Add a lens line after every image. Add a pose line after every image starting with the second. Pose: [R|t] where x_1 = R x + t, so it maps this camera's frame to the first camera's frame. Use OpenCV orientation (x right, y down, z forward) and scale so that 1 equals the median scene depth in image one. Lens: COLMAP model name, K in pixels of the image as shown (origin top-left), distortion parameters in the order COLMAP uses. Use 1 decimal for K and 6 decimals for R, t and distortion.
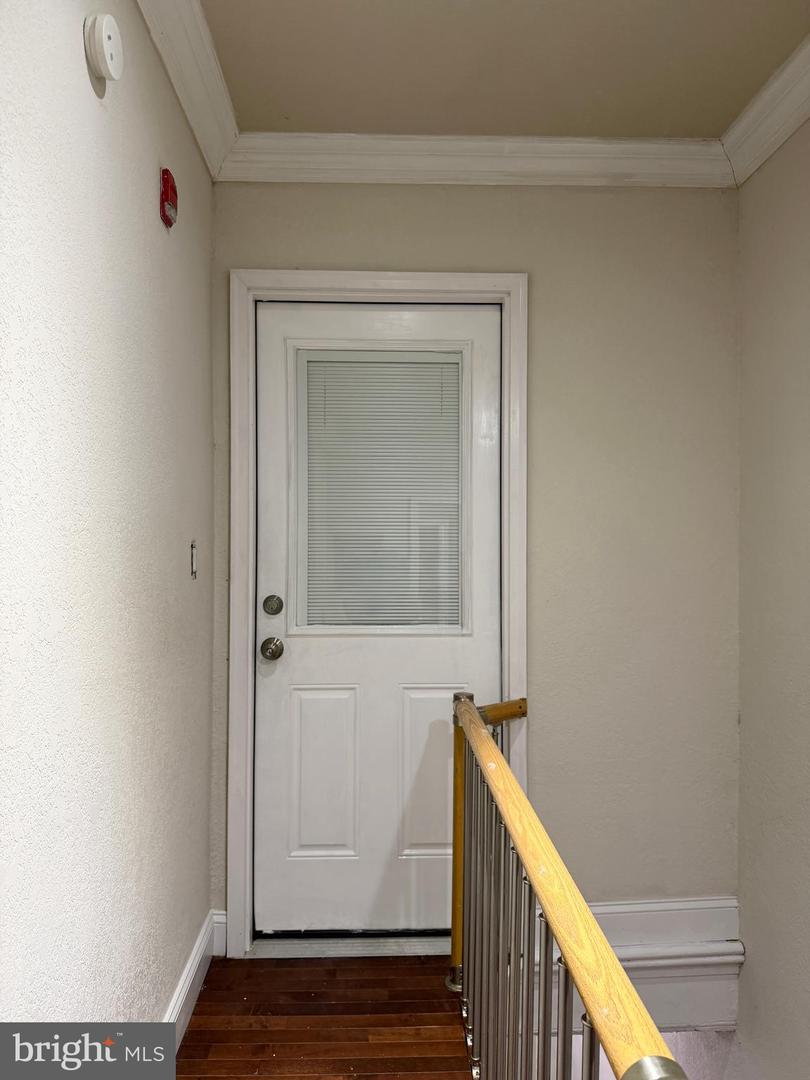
lens RADIAL K [[730.6, 0, 405.0], [0, 730.6, 540.0], [0, 0, 1]] dist [0.046029, -0.059036]
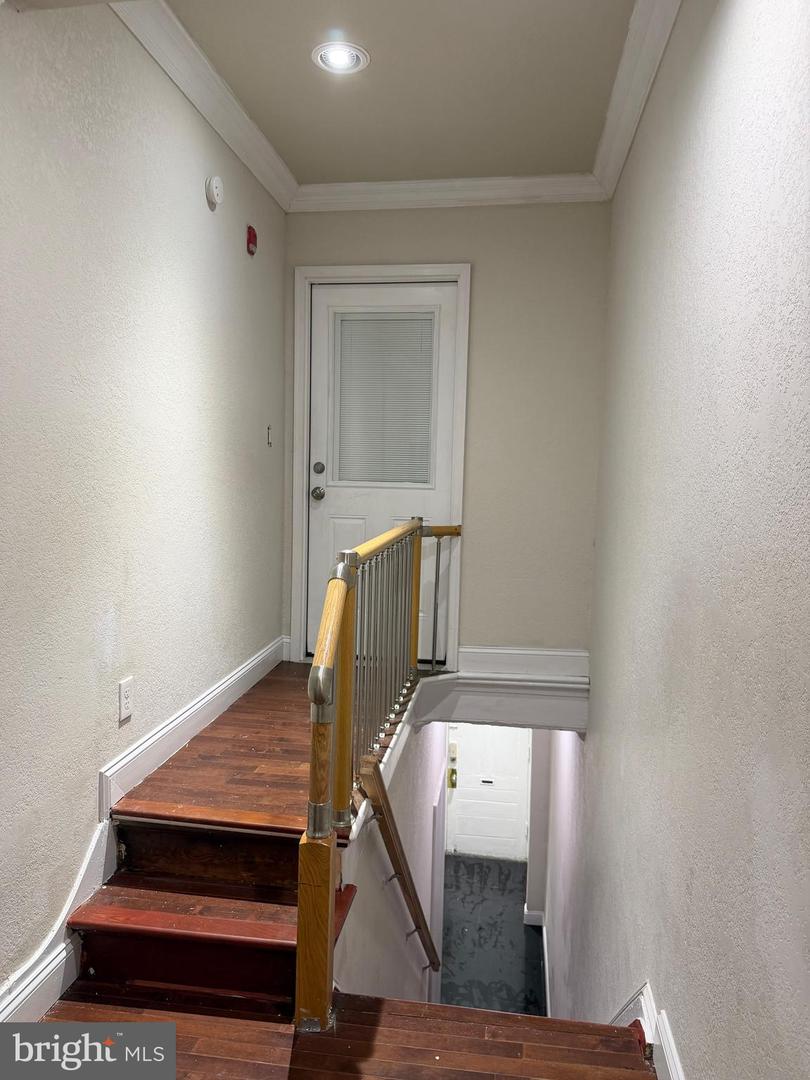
lens RADIAL K [[730.6, 0, 405.0], [0, 730.6, 540.0], [0, 0, 1]] dist [0.046029, -0.059036]
pose [[0.982623, 0.038277, -0.181622, 0.337576], [-0.021086, 0.995191, 0.095653, 0.090355], [0.184410, -0.090161, 0.978705, -0.655753]]
